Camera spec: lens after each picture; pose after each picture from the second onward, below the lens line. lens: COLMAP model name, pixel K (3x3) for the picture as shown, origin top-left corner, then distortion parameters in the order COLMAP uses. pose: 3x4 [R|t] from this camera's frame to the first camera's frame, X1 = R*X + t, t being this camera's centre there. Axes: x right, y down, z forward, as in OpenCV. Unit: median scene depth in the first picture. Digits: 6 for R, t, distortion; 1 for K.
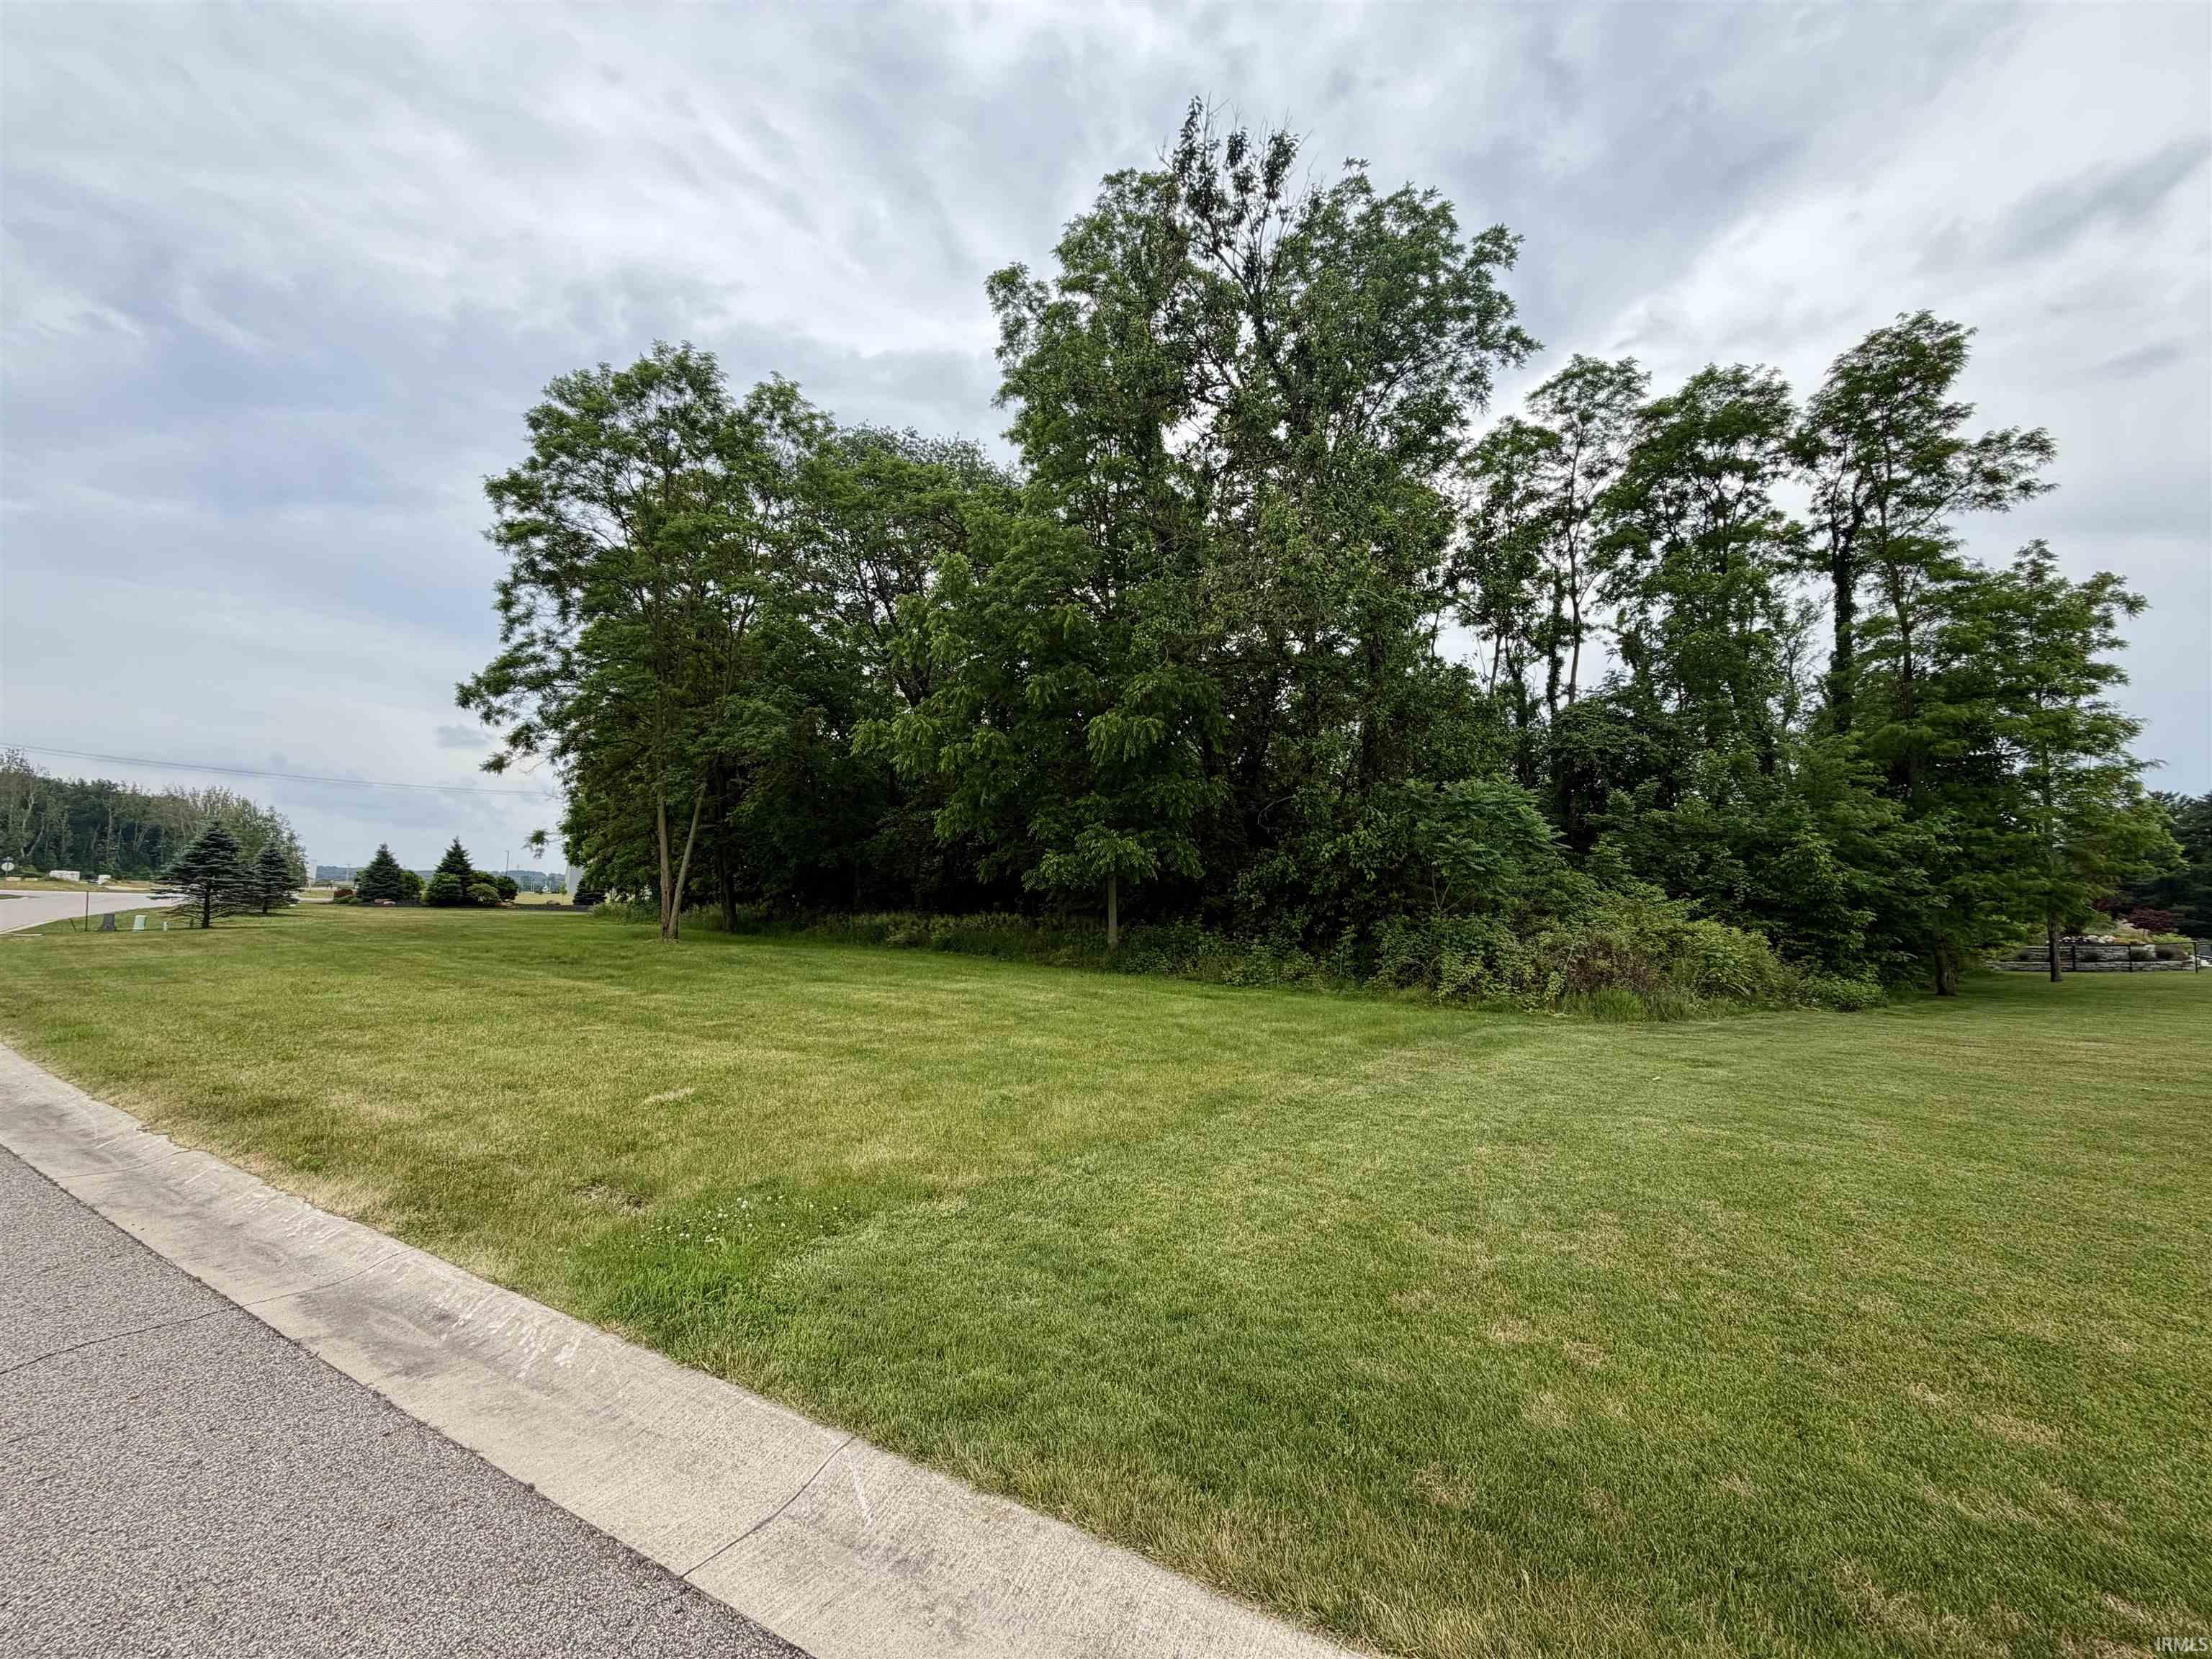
lens RADIAL K [[887.2, 0, 1106.0], [0, 887.2, 813.3], [0, 0, 1]] dist [-0.002542, 0.000224]
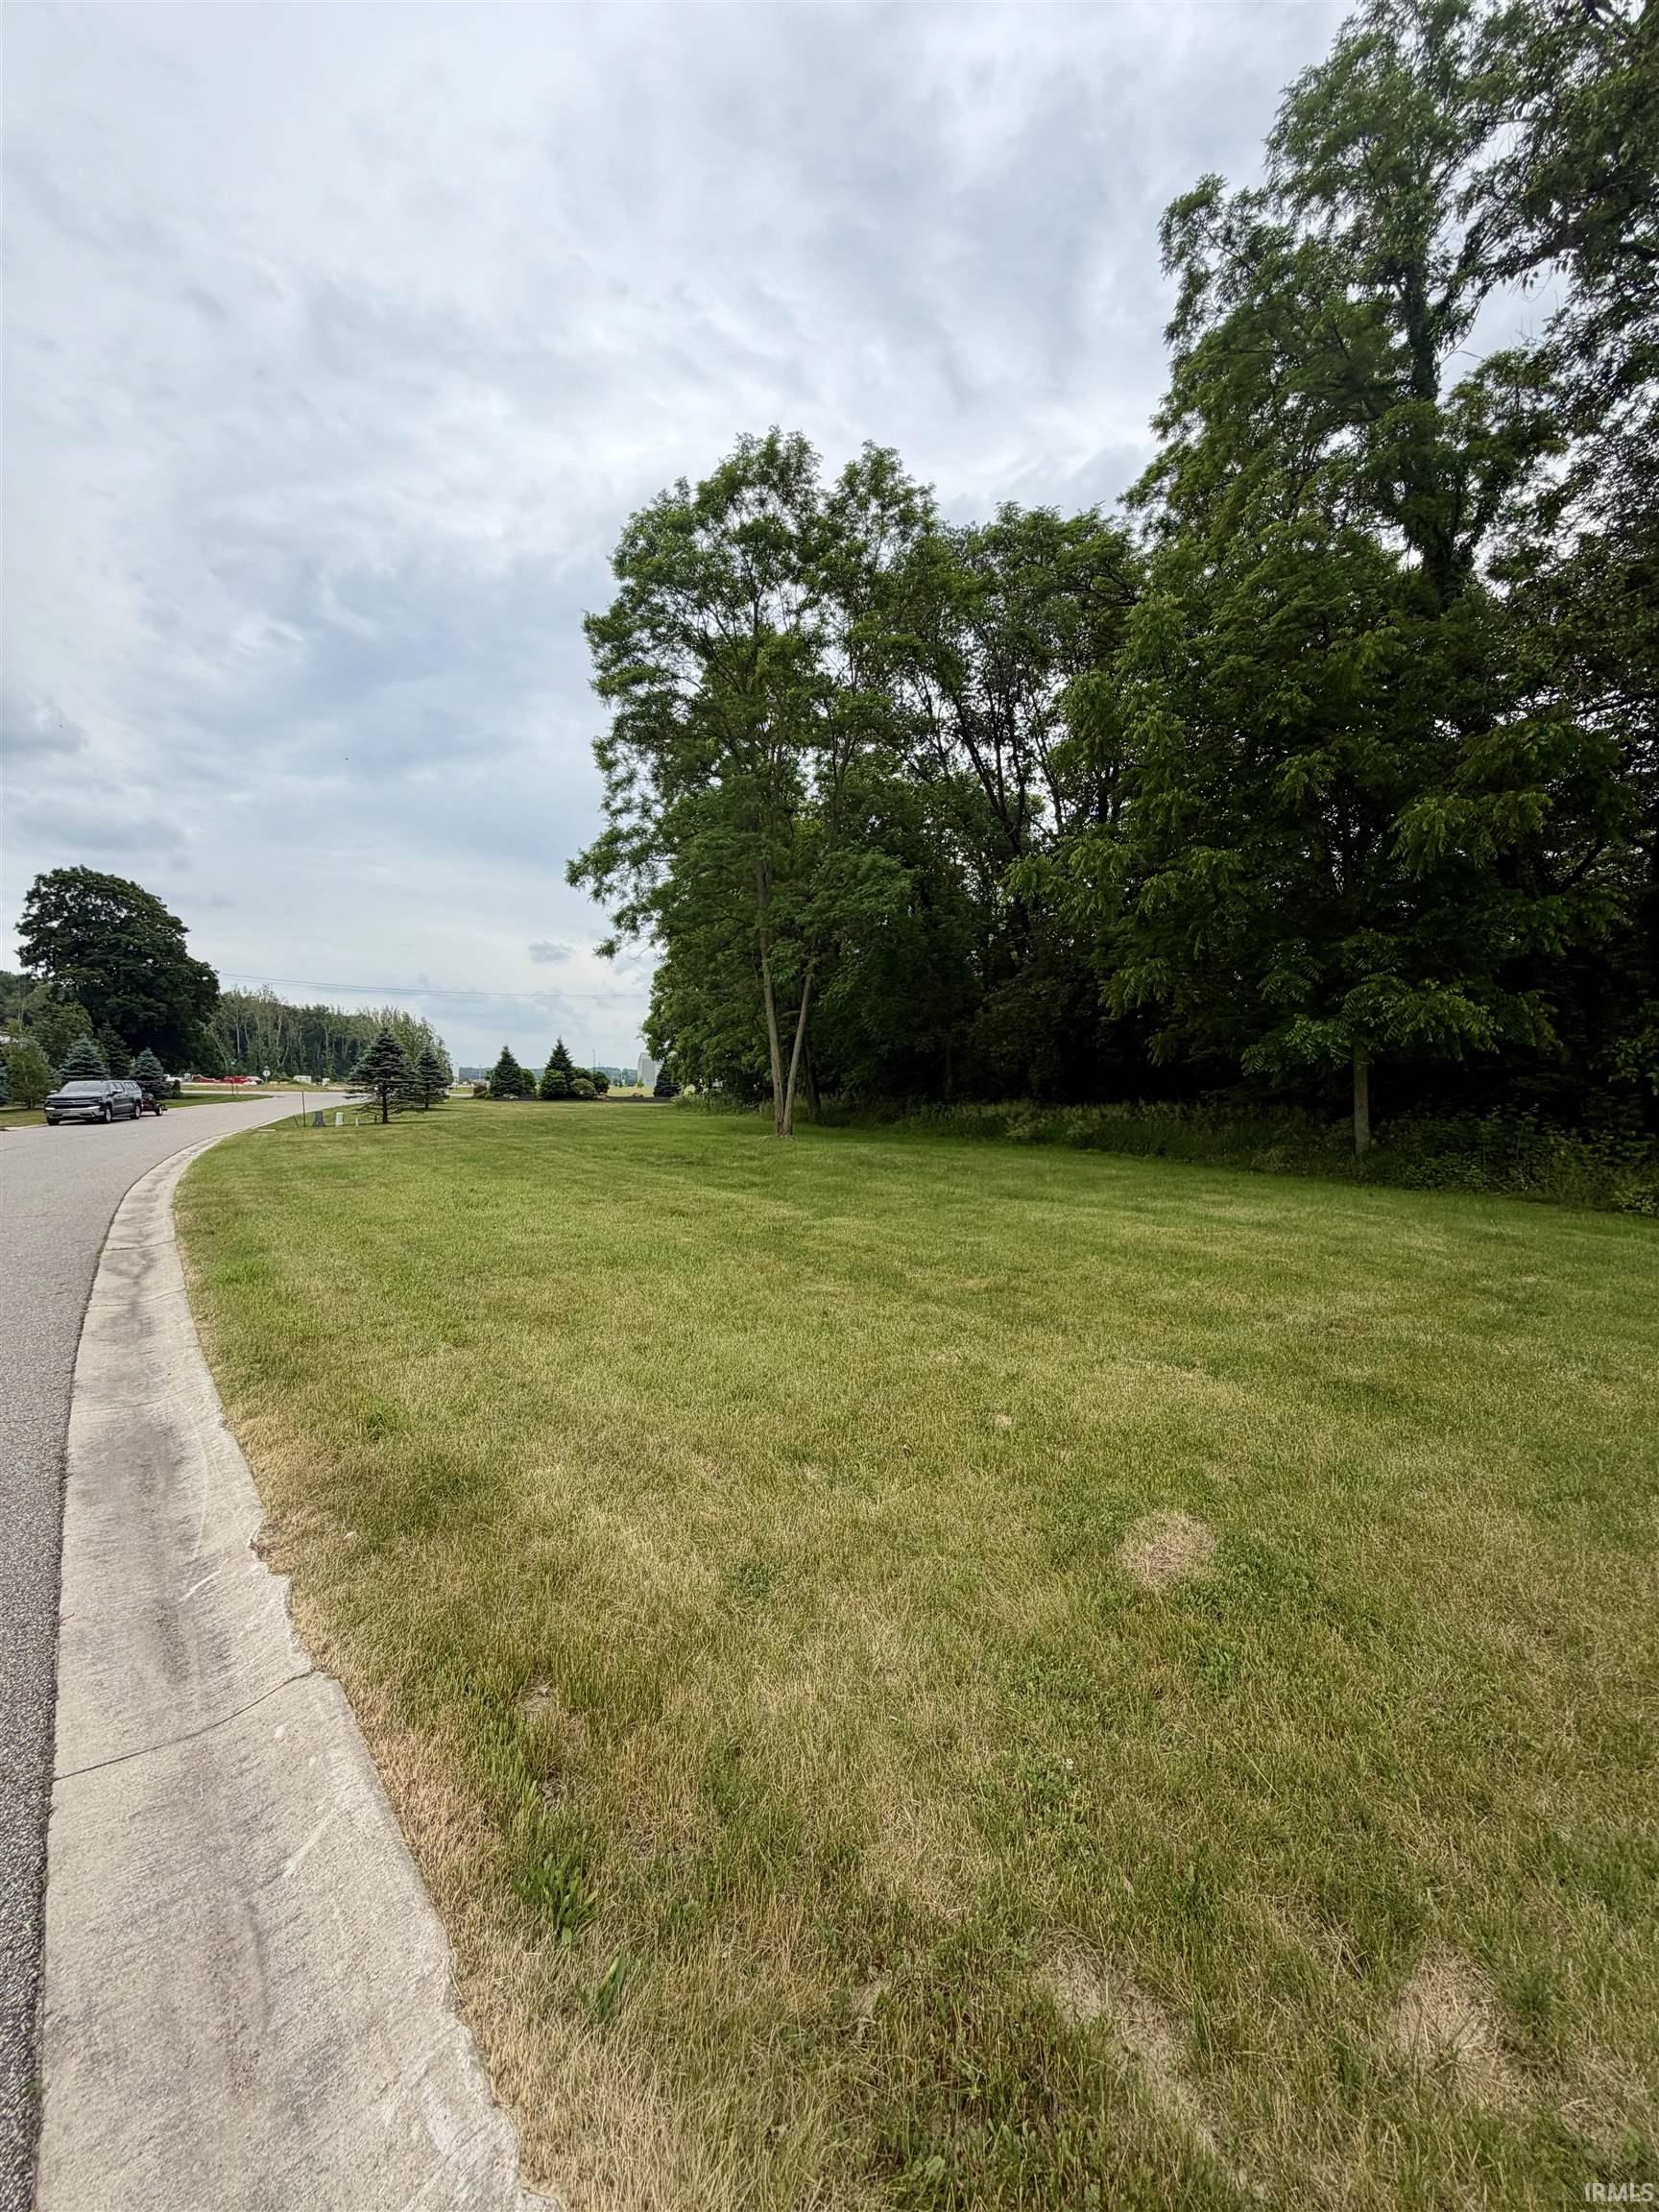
lens RADIAL K [[885.2, 0, 829.5], [0, 885.2, 1106.0], [0, 0, 1]] dist [-0.021533, 0.014397]
pose [[0.945876, -0.009354, -0.324393, -0.104144], [0.048167, 0.992559, 0.111829, 0.008753], [0.320934, -0.121401, 0.939289, 0.114272]]
